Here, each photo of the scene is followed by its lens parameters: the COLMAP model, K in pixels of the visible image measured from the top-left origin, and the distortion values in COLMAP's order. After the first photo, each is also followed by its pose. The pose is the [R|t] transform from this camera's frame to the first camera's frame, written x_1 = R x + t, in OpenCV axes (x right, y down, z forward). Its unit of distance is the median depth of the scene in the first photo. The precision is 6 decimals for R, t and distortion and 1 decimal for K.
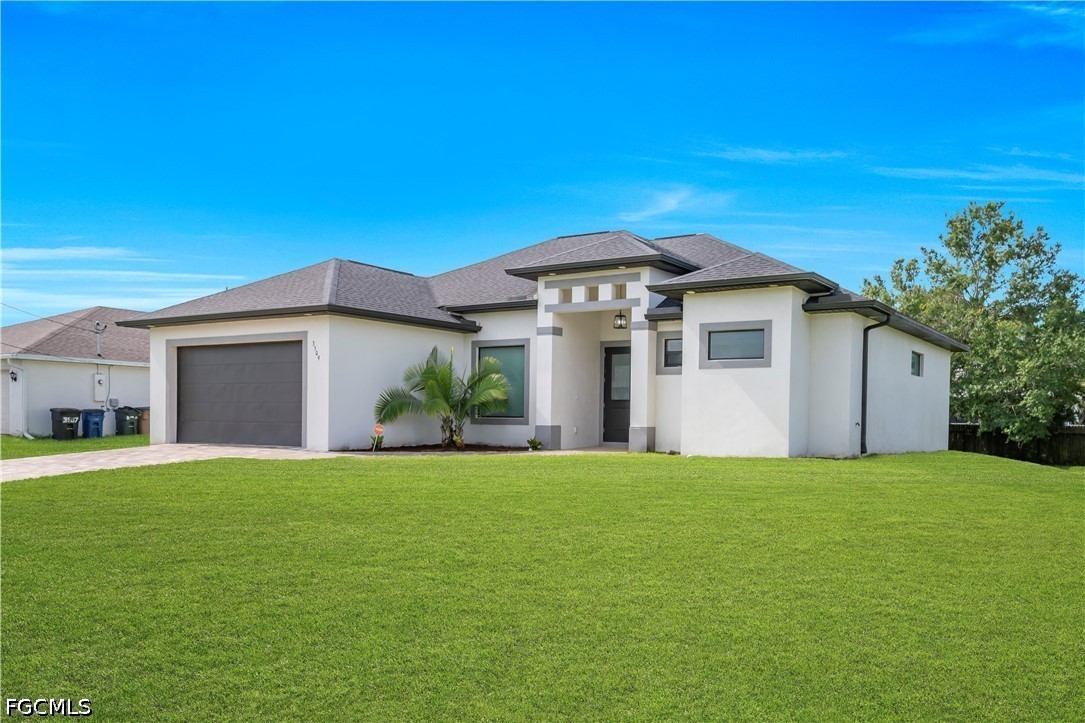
lens RADIAL K [[882.1, 0, 541.8], [0, 882.1, 437.2], [0, 0, 1]] dist [0.041336, 0.007724]
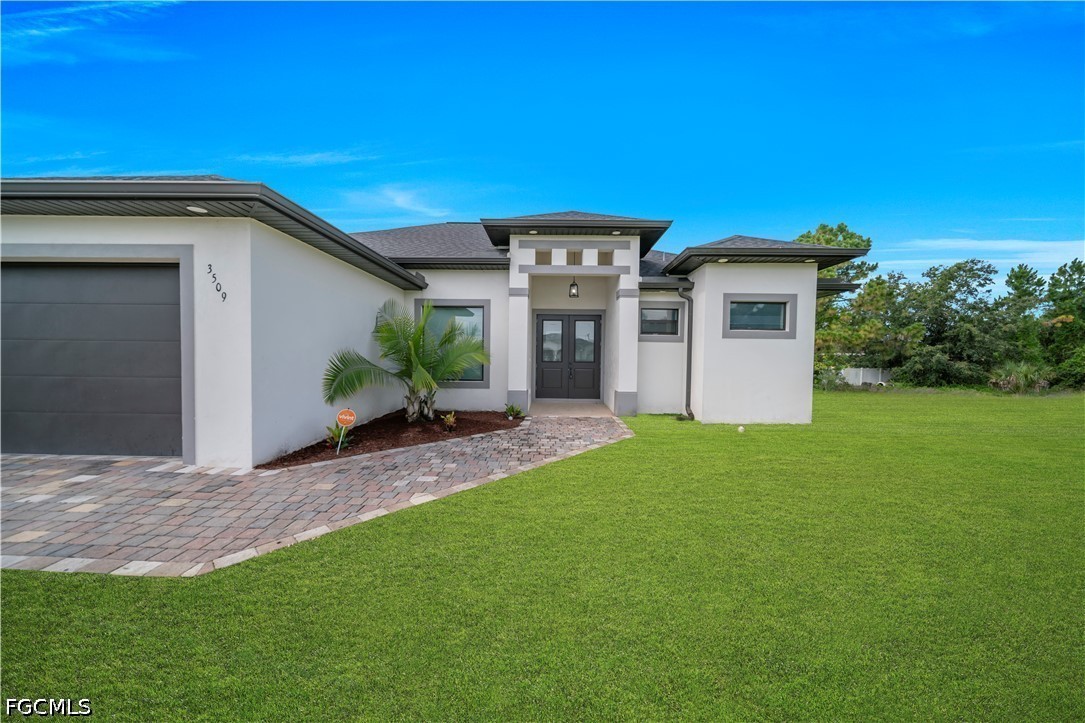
lens RADIAL K [[374.5, 0, 544.4], [0, 374.5, 367.8], [0, 0, 1]] dist [-0.001625, -0.000088]
pose [[0.839426, -0.016228, 0.543232, -0.187793], [0.009706, 0.999842, 0.014869, -0.042226], [-0.543387, -0.007209, 0.839451, 0.617885]]
